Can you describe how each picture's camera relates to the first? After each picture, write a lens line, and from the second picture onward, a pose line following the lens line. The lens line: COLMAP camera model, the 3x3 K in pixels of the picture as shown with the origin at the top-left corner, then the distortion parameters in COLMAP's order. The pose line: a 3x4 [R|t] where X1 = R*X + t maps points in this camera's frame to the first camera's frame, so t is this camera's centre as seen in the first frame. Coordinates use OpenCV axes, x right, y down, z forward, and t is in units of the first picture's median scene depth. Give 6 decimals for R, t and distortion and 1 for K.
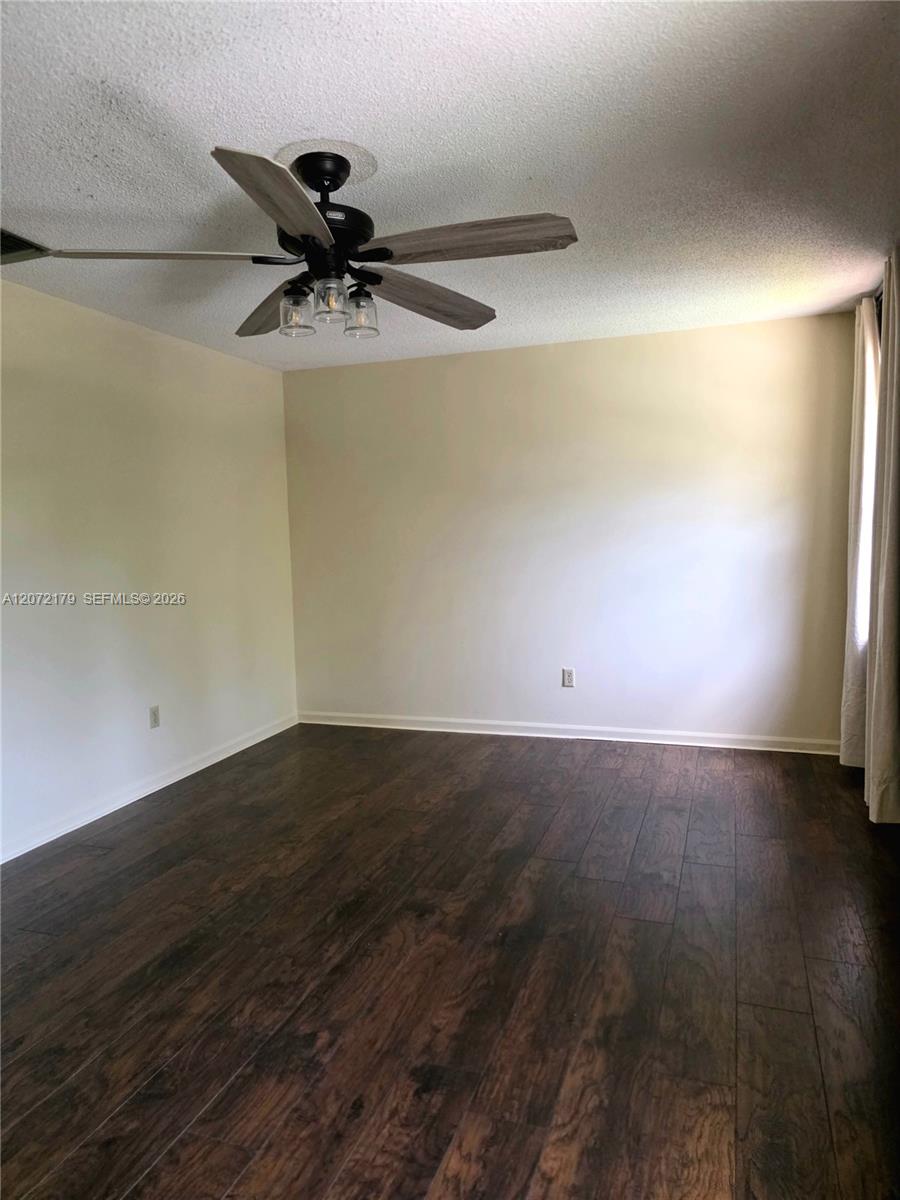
lens RADIAL K [[816.6, 0, 441.8], [0, 816.6, 598.3], [0, 0, 1]] dist [0.005782, -0.000803]
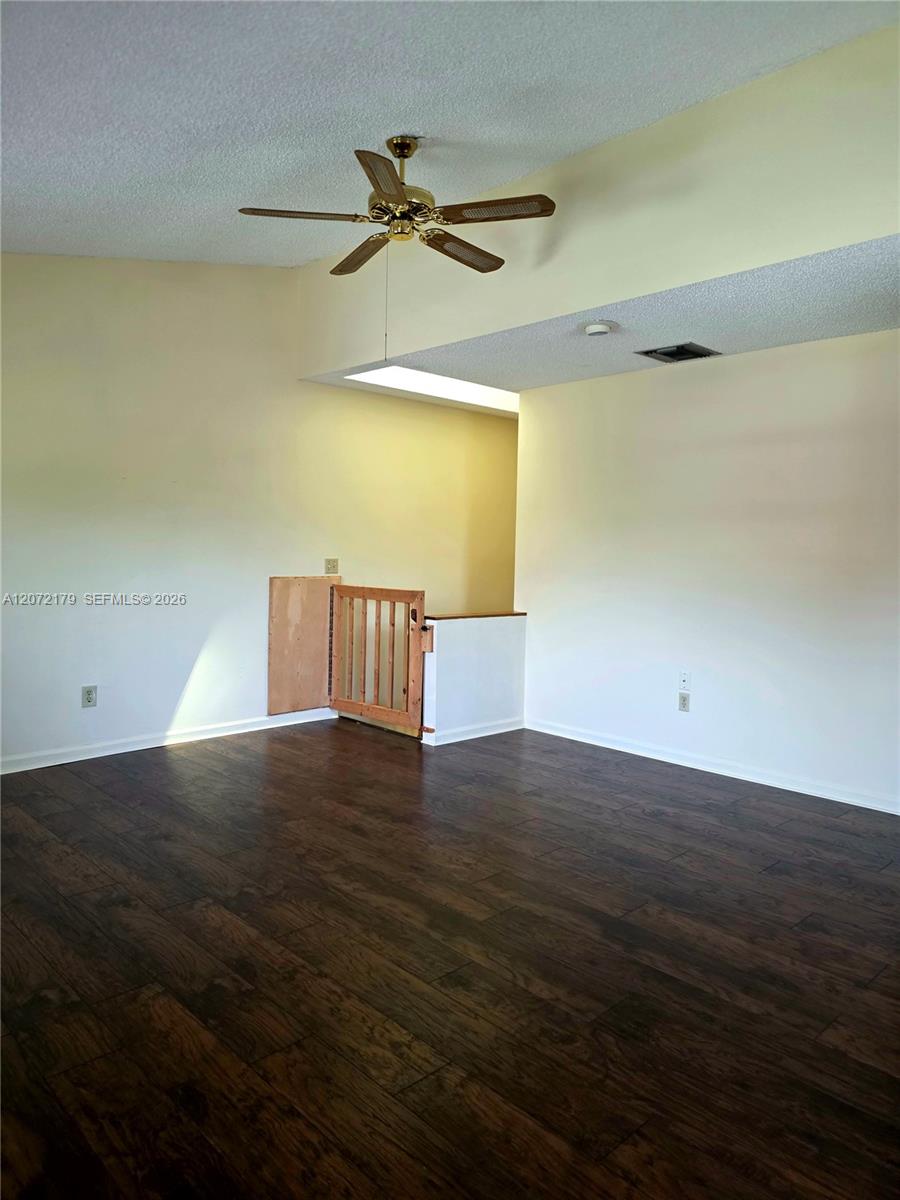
lens RADIAL K [[816.6, 0, 441.8], [0, 816.6, 598.3], [0, 0, 1]] dist [0.005782, -0.000803]
pose [[0.445381, -0.026934, 0.894936, -0.922230], [0.042428, 0.999059, 0.008952, -0.008072], [-0.894335, 0.033983, 0.446105, 0.392071]]
